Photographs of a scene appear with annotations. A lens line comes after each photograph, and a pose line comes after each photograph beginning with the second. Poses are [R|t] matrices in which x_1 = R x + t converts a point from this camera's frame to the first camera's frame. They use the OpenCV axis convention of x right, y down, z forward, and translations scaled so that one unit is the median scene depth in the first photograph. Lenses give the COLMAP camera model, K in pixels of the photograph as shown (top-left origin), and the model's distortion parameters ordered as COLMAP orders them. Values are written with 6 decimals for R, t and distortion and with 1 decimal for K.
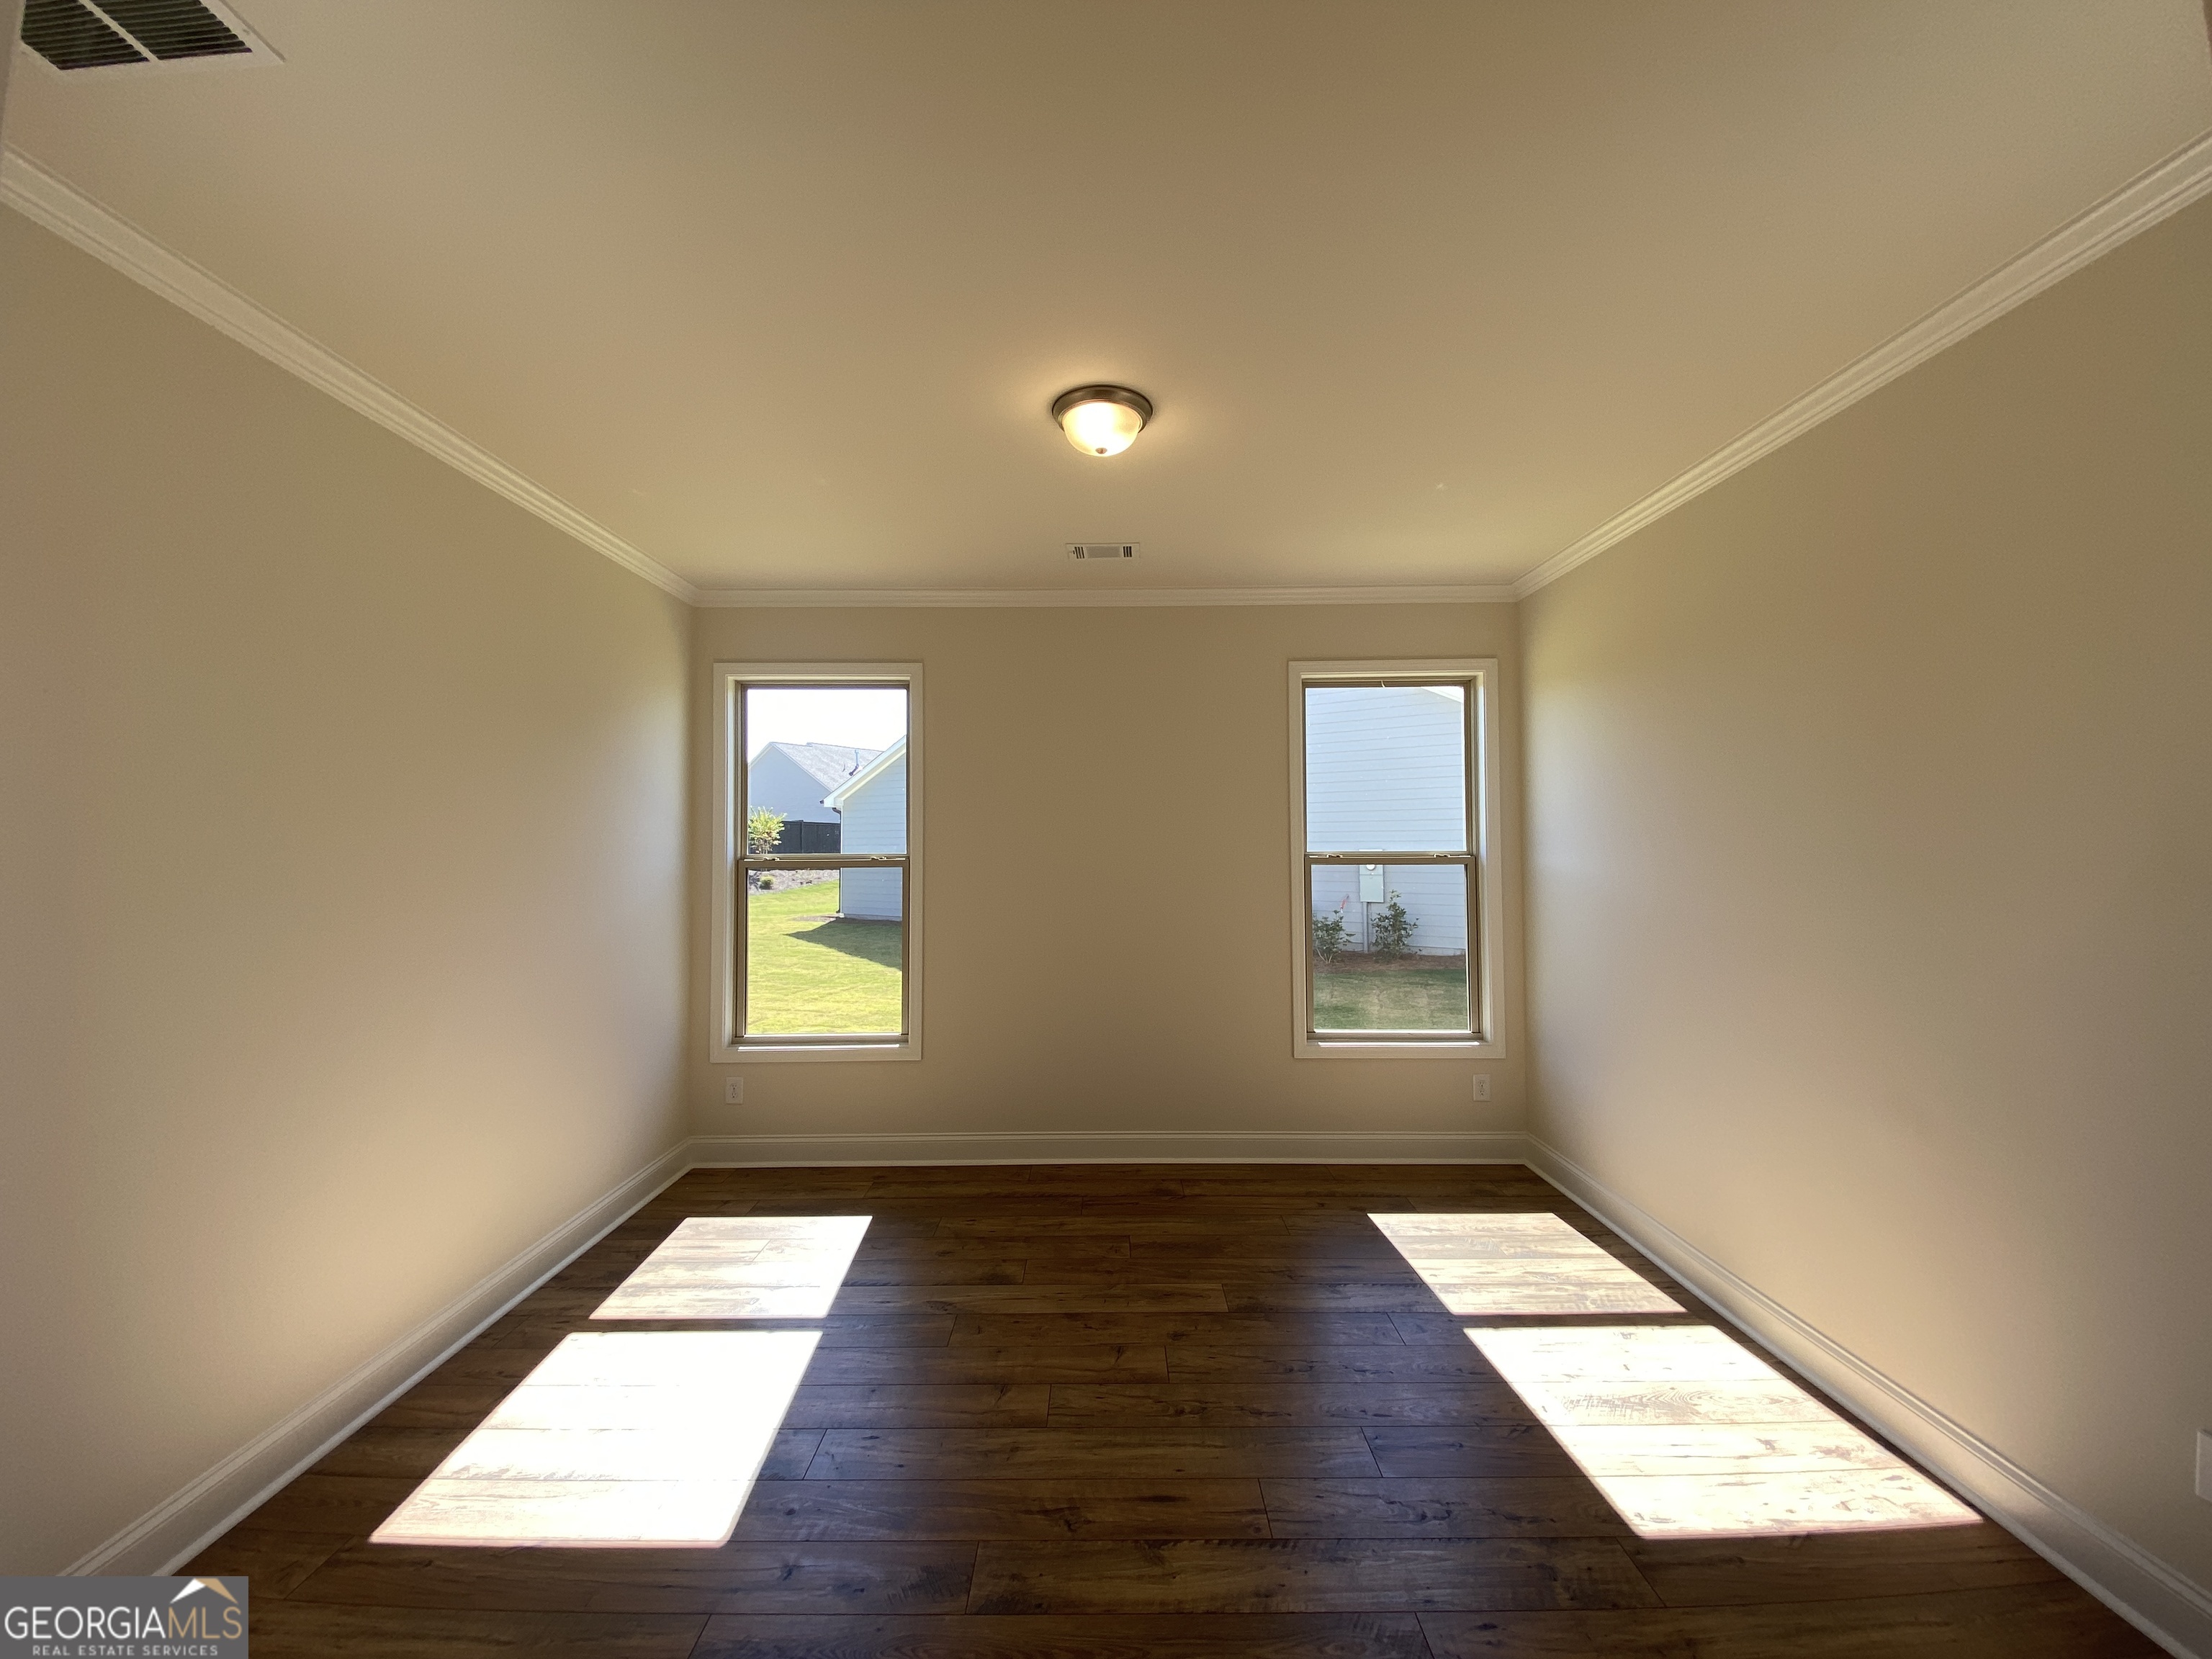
lens RADIAL K [[894.1, 0, 1103.2], [0, 894.1, 829.7], [0, 0, 1]] dist [0.013852, -0.016145]
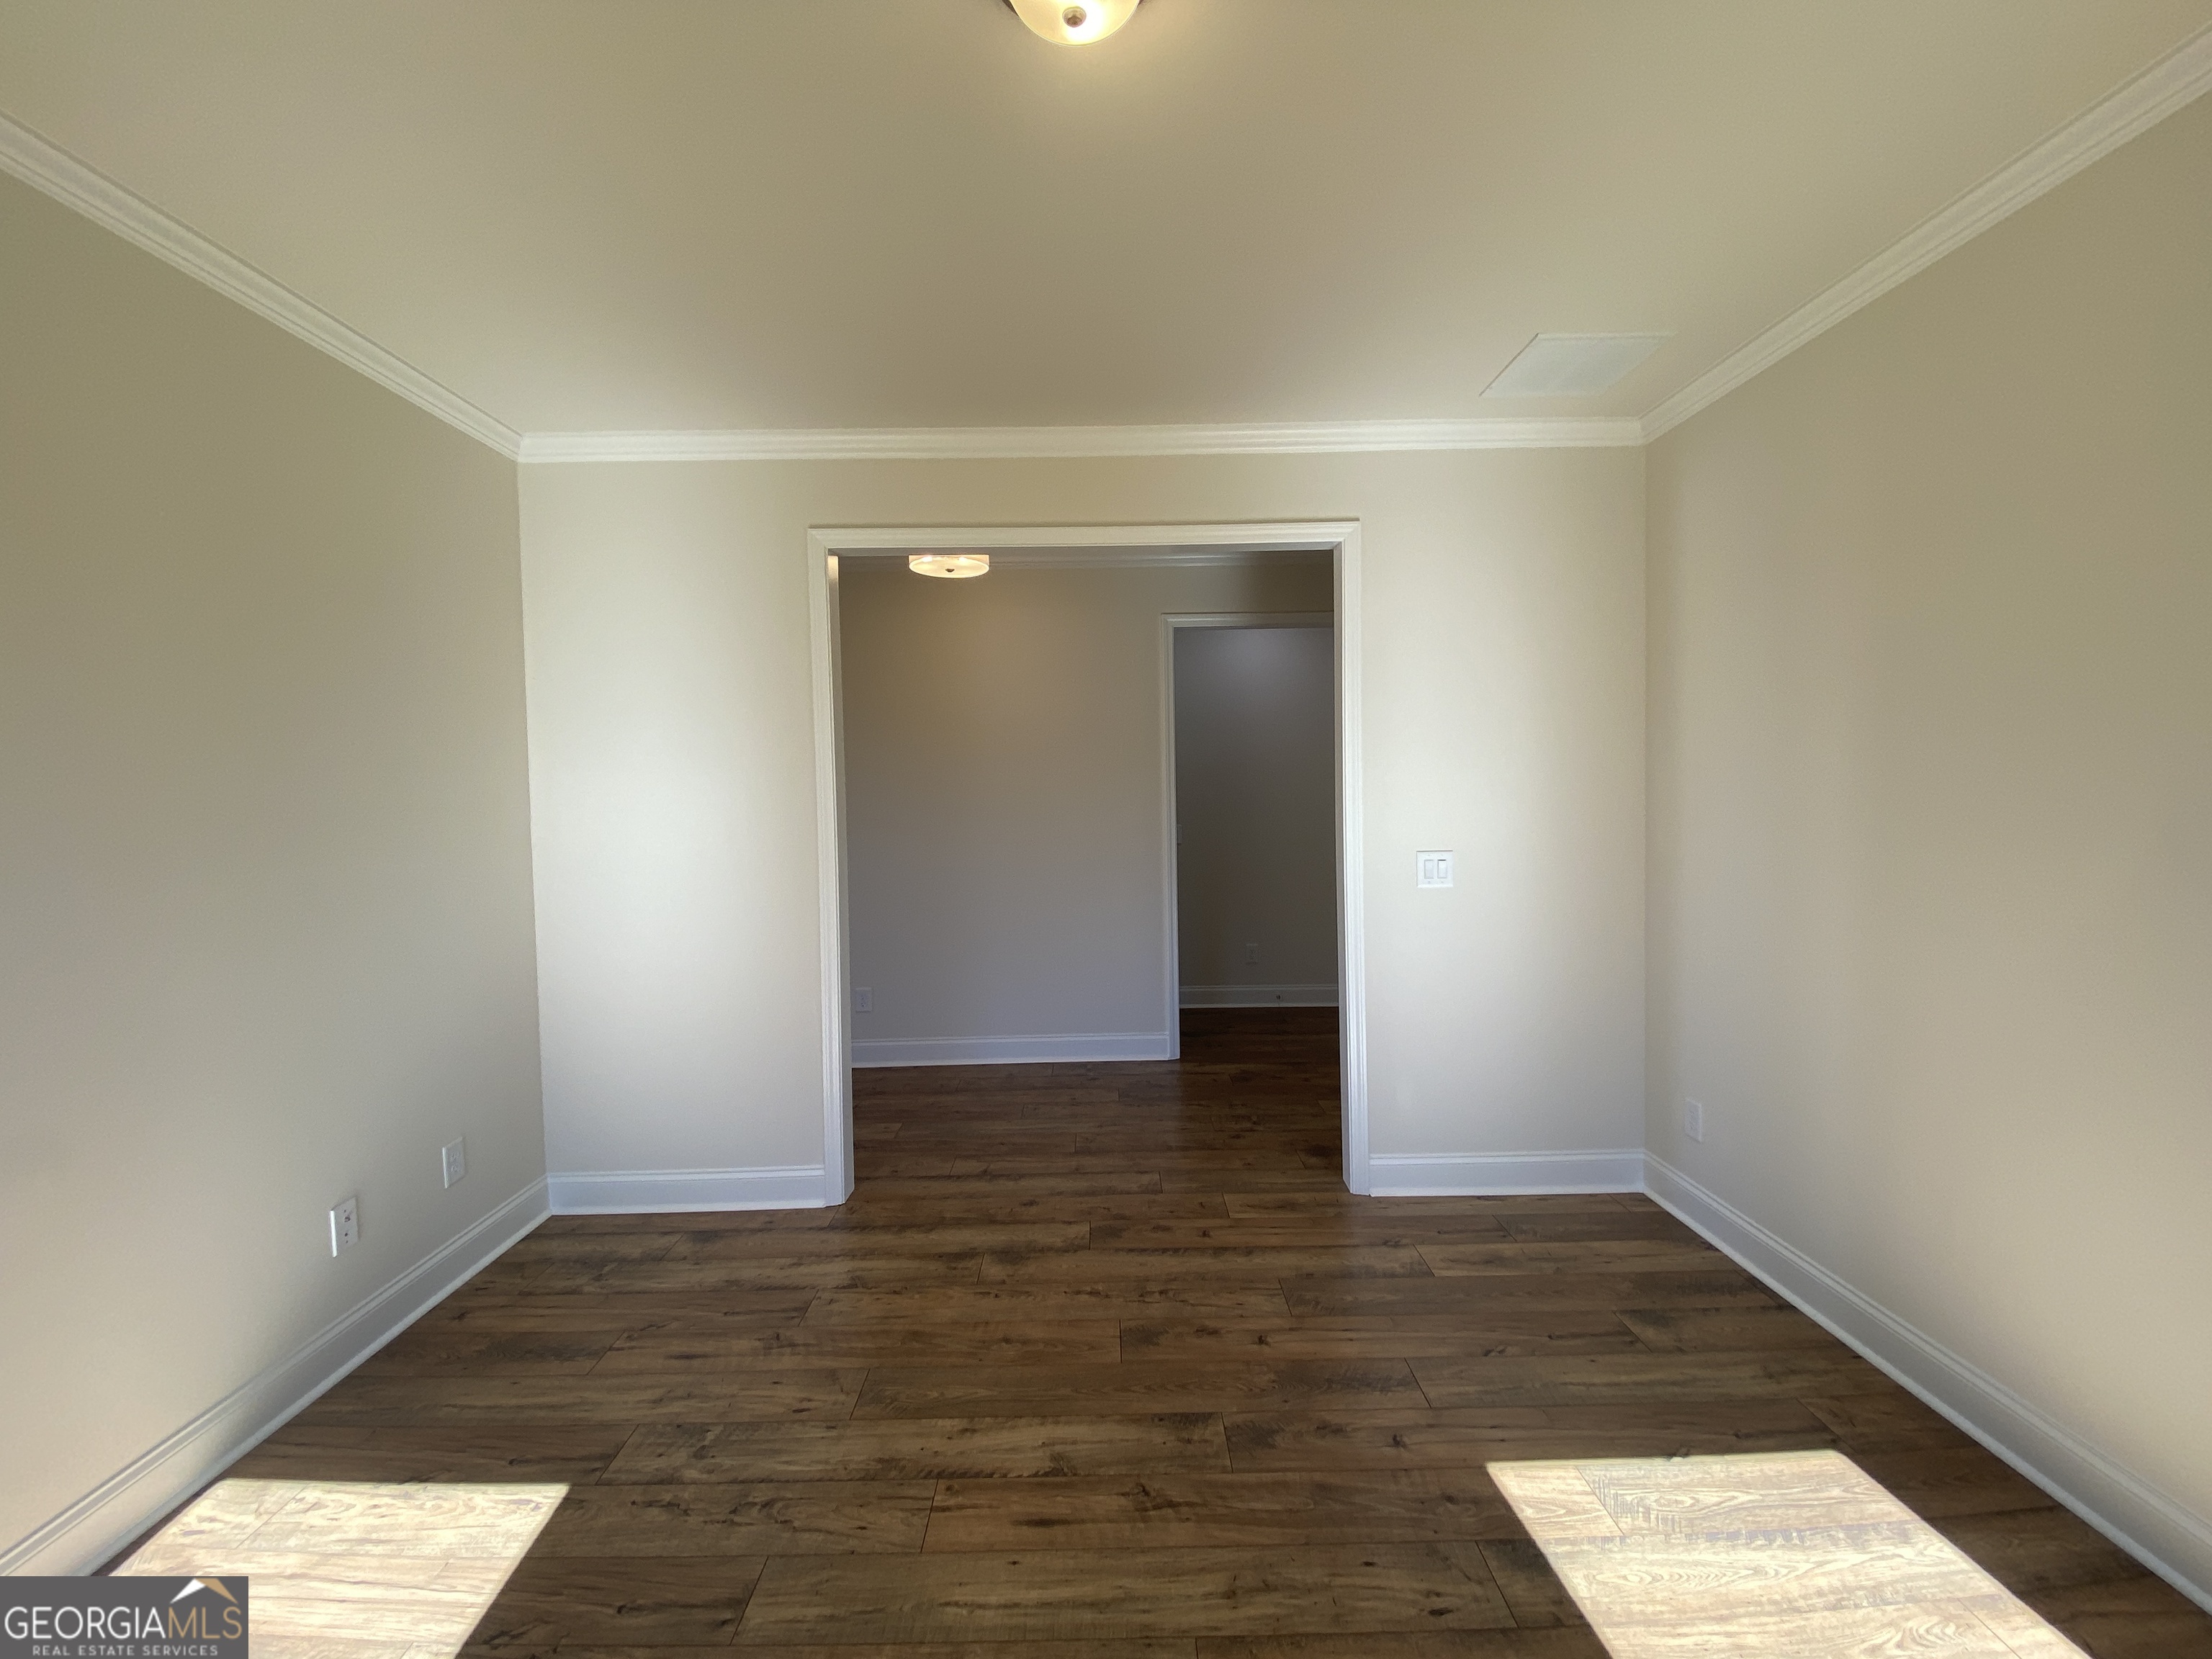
lens RADIAL K [[894.1, 0, 1095.4], [0, 894.1, 832.2], [0, 0, 1]] dist [0.013852, -0.016145]
pose [[-0.999702, 0.024135, 0.003524, -0.006115], [0.024230, 0.999261, 0.029850, 0.046103], [-0.002801, 0.029927, -0.999548, 1.899370]]
